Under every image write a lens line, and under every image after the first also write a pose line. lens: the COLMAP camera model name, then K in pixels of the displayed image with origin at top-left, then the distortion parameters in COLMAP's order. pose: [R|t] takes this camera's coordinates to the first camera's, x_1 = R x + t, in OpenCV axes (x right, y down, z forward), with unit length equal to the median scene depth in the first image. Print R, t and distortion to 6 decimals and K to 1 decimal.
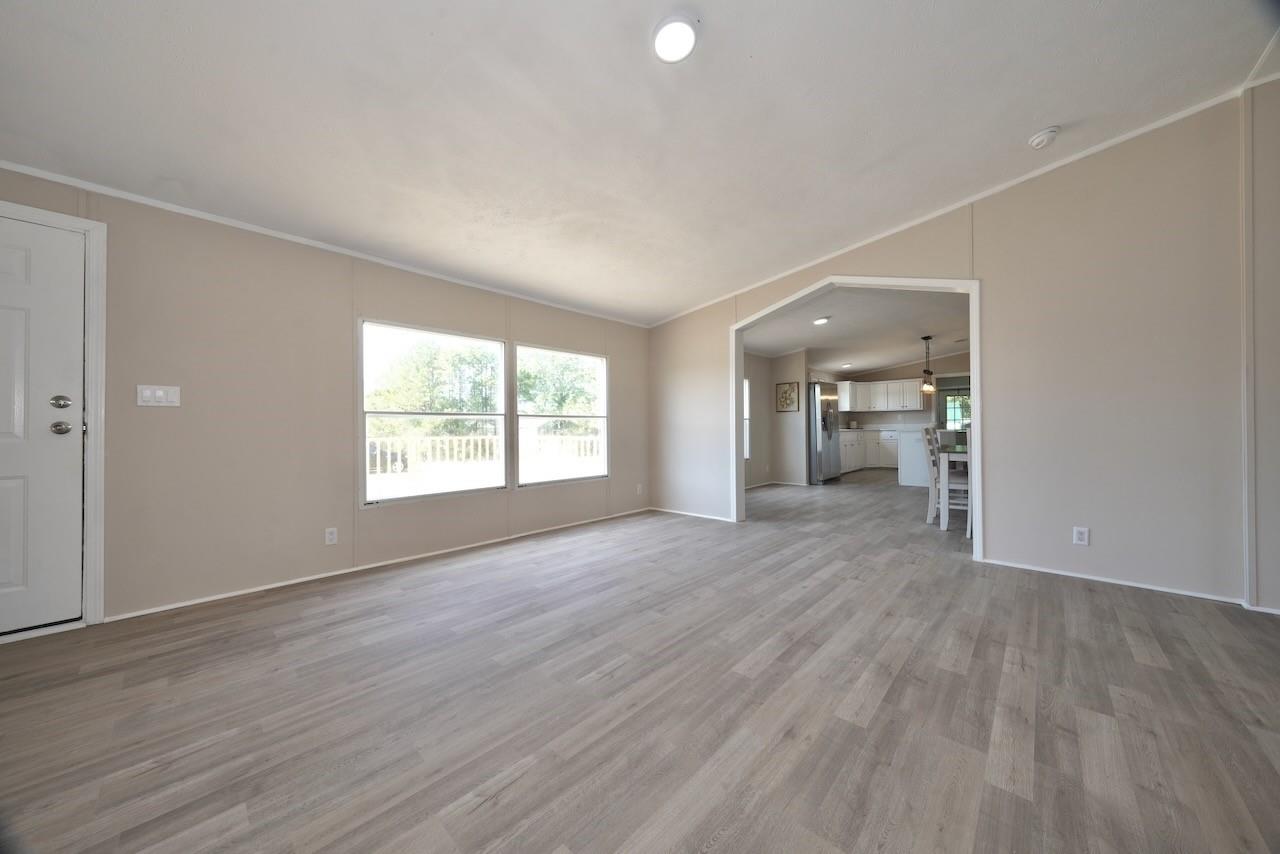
lens RADIAL K [[437.7, 0, 632.5], [0, 437.7, 432.1], [0, 0, 1]] dist [-0.008052, 0.000052]
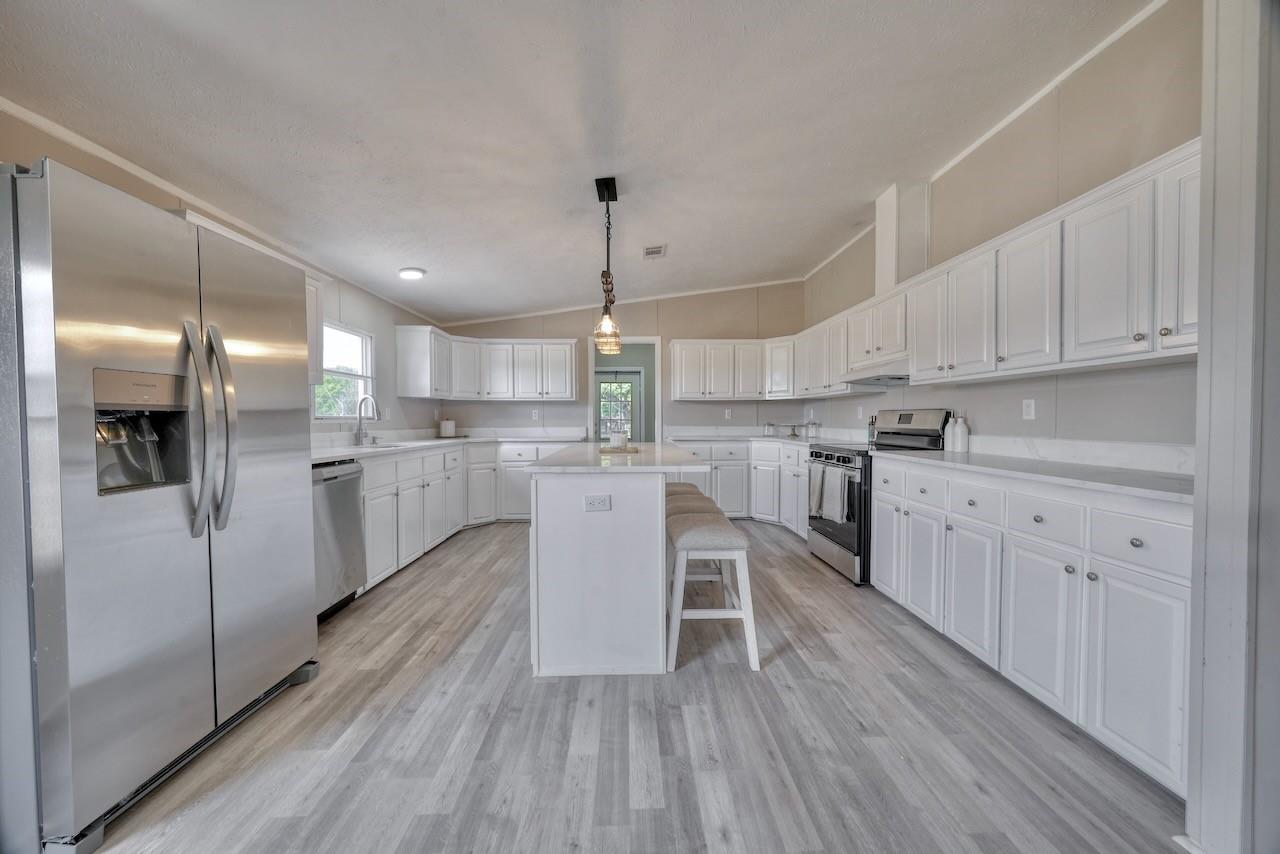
lens RADIAL K [[433.3, 0, 642.0], [0, 433.3, 422.1], [0, 0, 1]] dist [-0.003558, 0.000155]
pose [[0.714118, 0.005968, 0.699999, 0.841413], [0.001053, 0.999953, -0.009599, -0.047541], [-0.700024, 0.007592, 0.714079, 1.339836]]
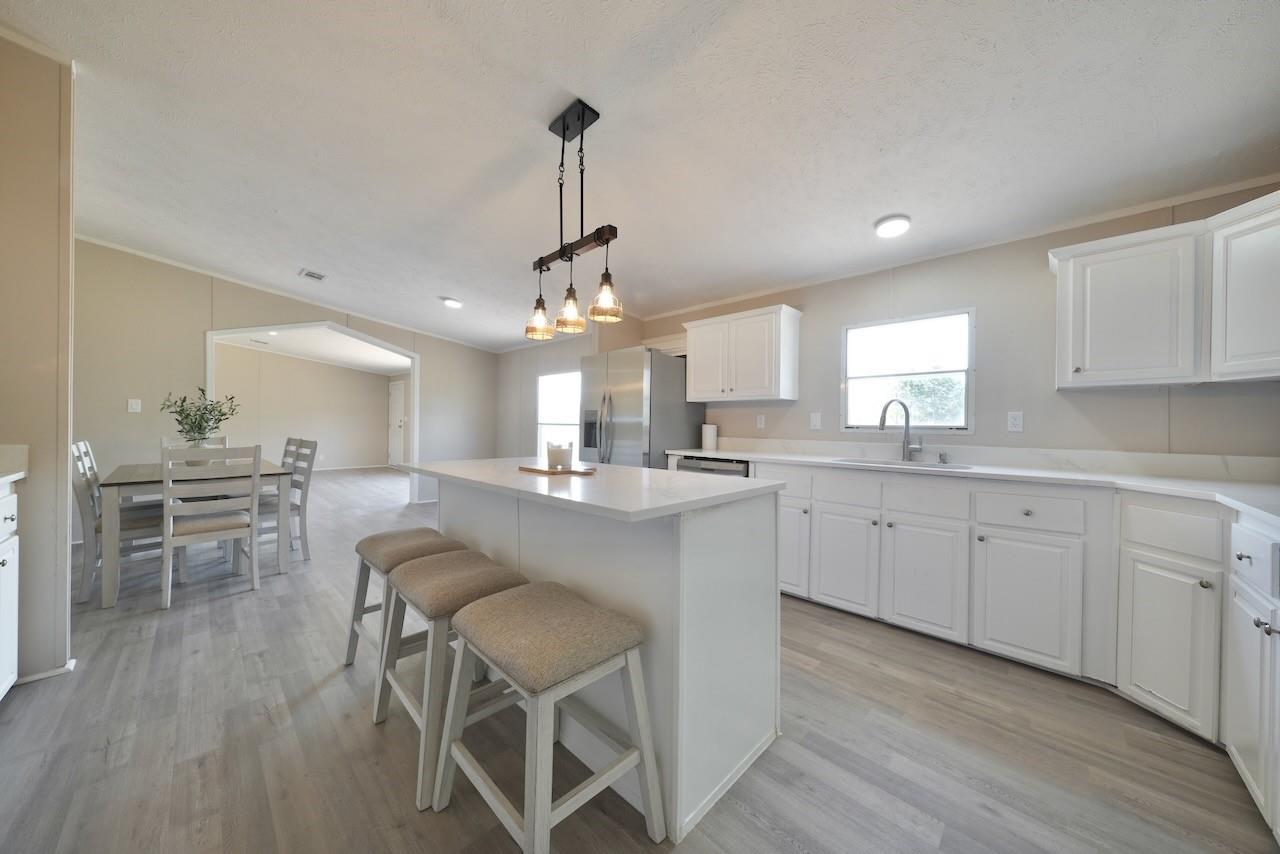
lens RADIAL K [[433.3, 0, 639.5], [0, 433.3, 423.0], [0, 0, 1]] dist [-0.003558, 0.000155]
pose [[-0.033295, 0.004633, -0.999435, 1.725192], [-0.021829, 0.999747, 0.005361, -0.065071], [0.999207, 0.021996, -0.033186, 1.922993]]
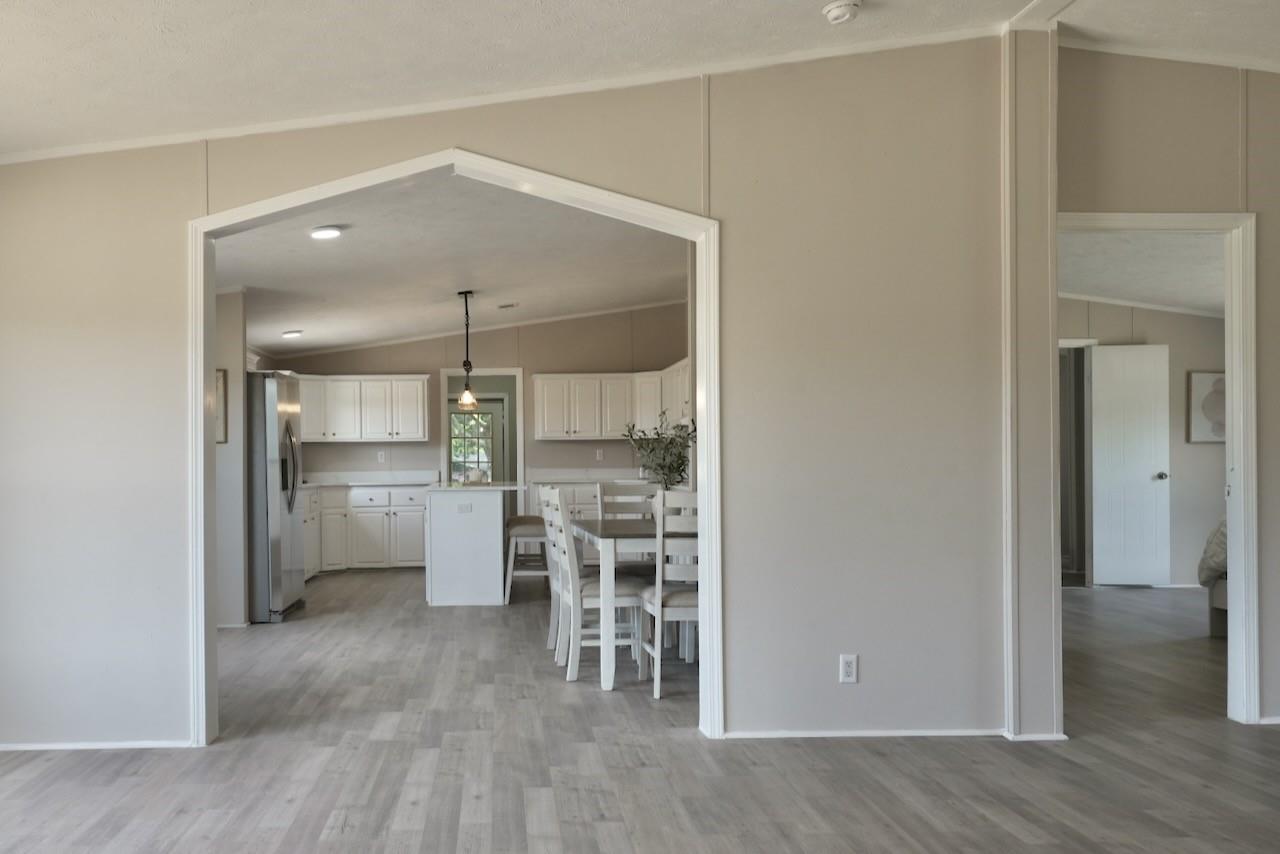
lens RADIAL K [[1123.4, 0, 563.2], [0, 1123.4, 473.9], [0, 0, 1]] dist [-0.005596, -0.010519]
pose [[0.697231, -0.002067, 0.716843, -0.239061], [0.008351, 0.999951, -0.005239, -0.019221], [-0.716798, 0.009640, 0.697215, 0.111502]]
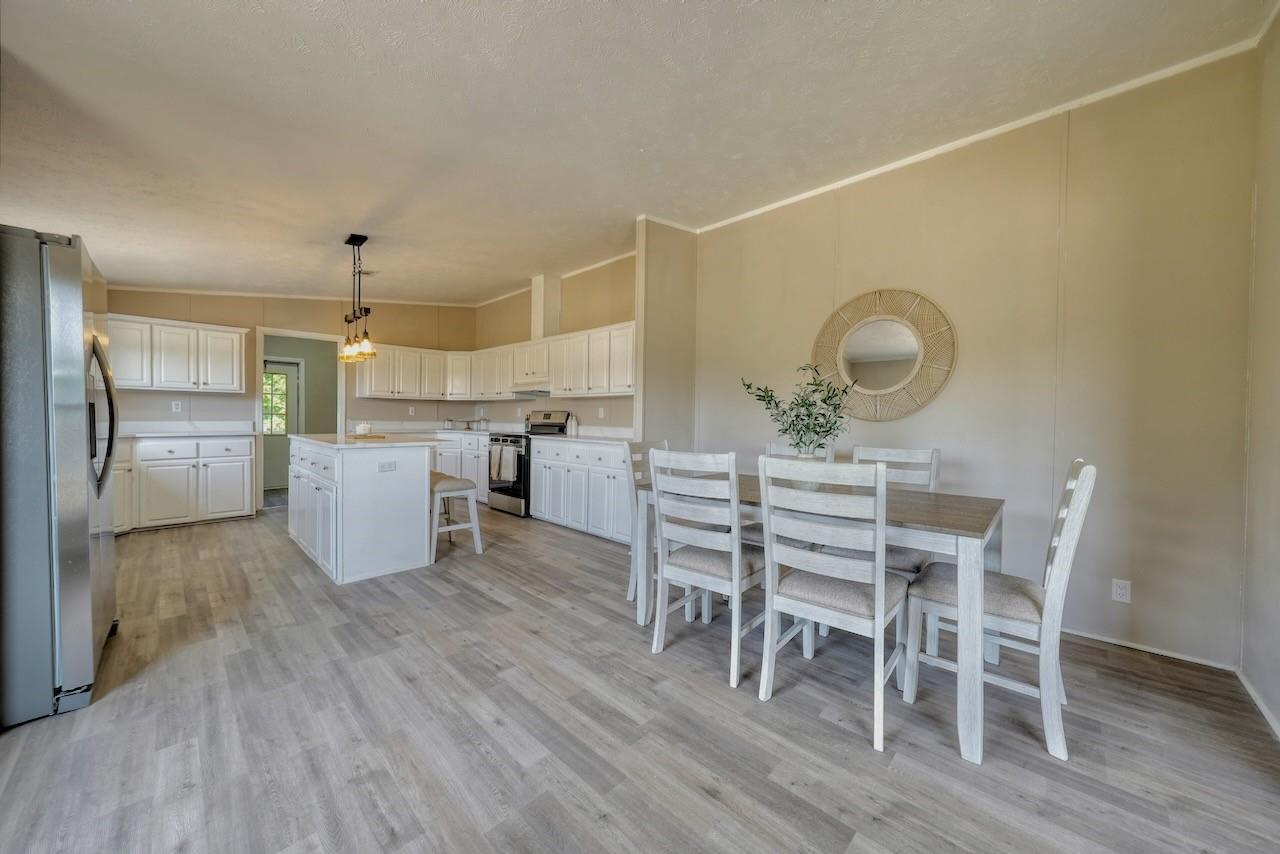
lens RADIAL K [[454.5, 0, 640.3], [0, 454.5, 423.0], [0, 0, 1]] dist [-0.000022, 0.000218]
pose [[0.021889, 0.002479, 0.999757, 0.378487], [-0.000599, 0.999997, -0.002466, -0.038462], [-0.999760, -0.000545, 0.021890, 1.257063]]
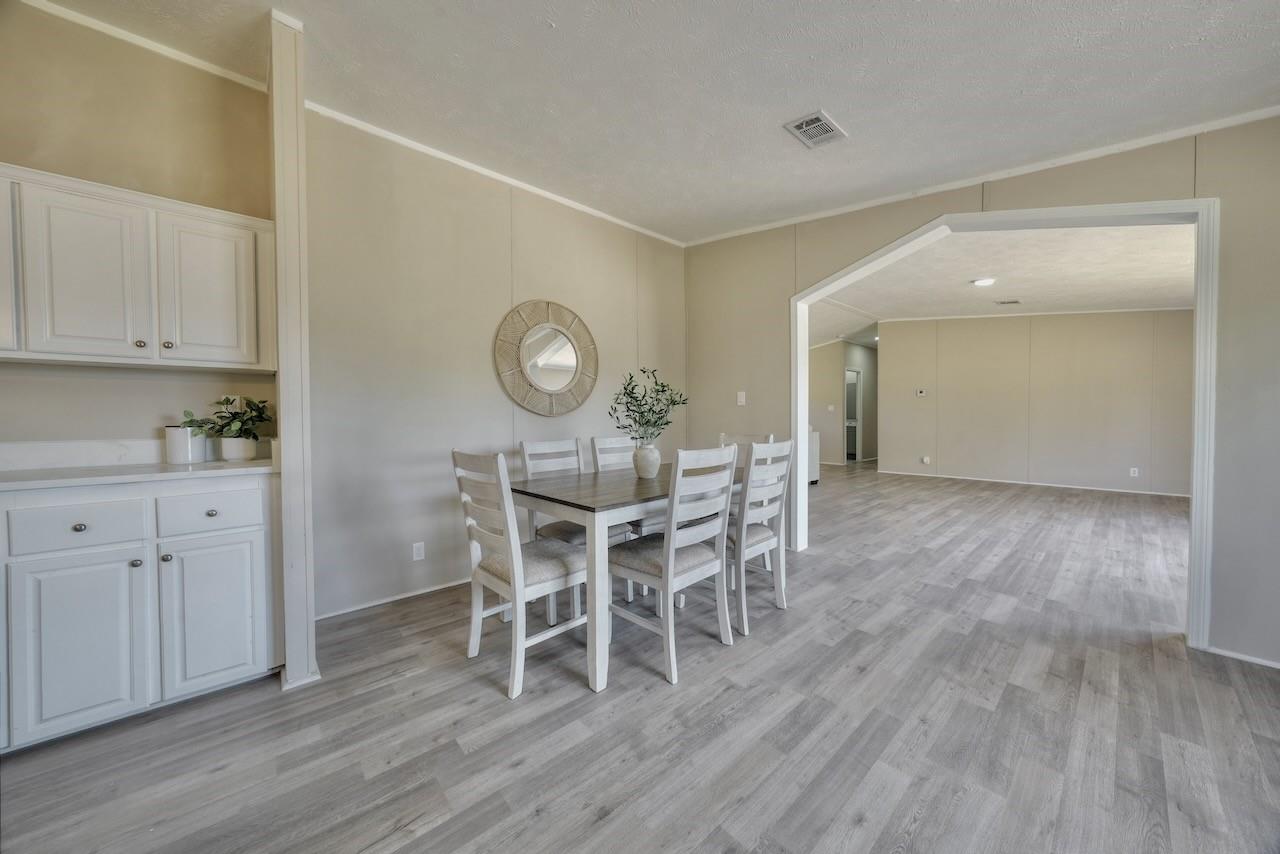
lens RADIAL K [[433.3, 0, 640.6], [0, 433.3, 429.2], [0, 0, 1]] dist [-0.003558, 0.000155]
pose [[-0.994387, 0.016430, 0.104524, 0.882730], [0.020259, 0.999158, 0.035679, -0.046417], [-0.103850, 0.037596, -0.993882, 1.675809]]
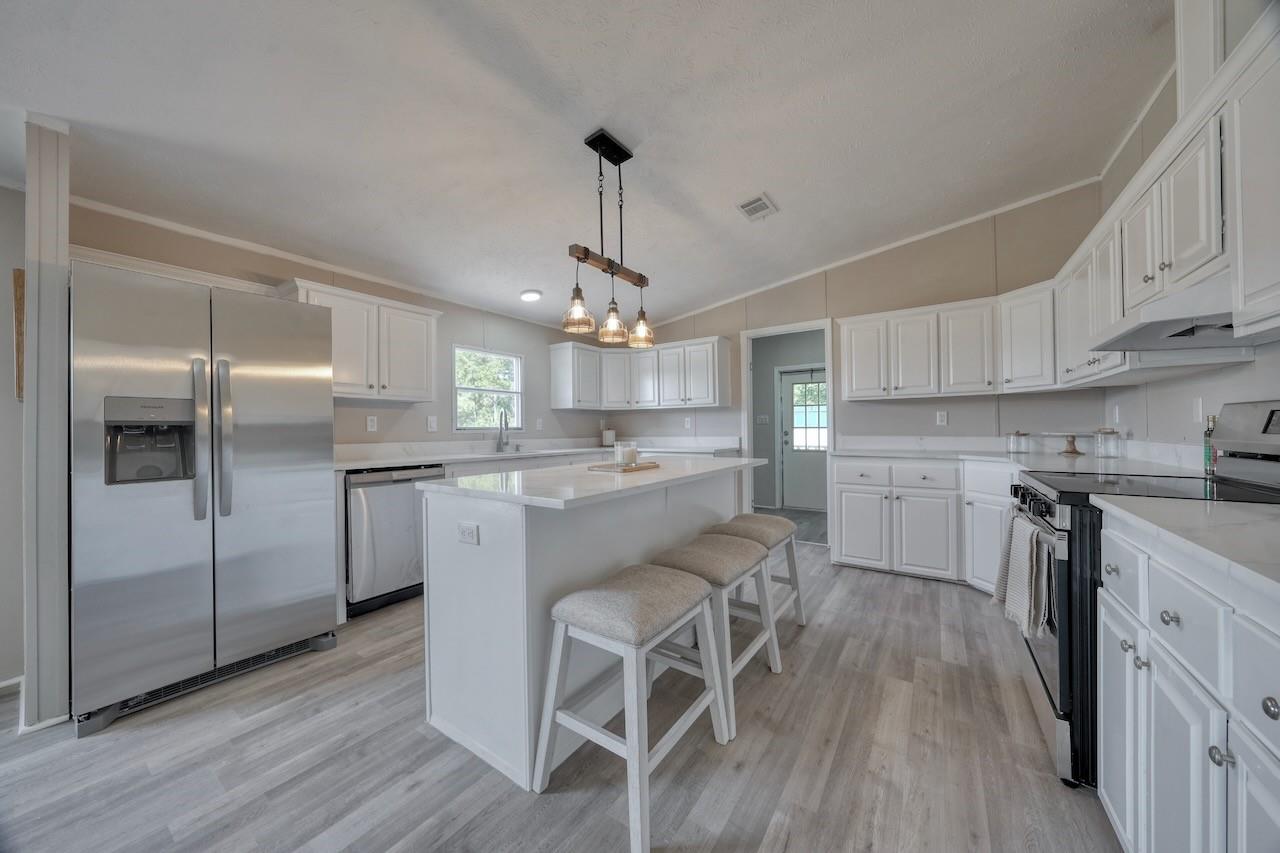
lens RADIAL K [[433.3, 0, 643.3], [0, 433.3, 423.7], [0, 0, 1]] dist [-0.003558, 0.000155]
pose [[0.990406, 0.004808, 0.138104, 1.218532], [-0.001296, 0.999674, -0.025510, -0.050192], [-0.138181, 0.025086, 0.990089, 1.315605]]
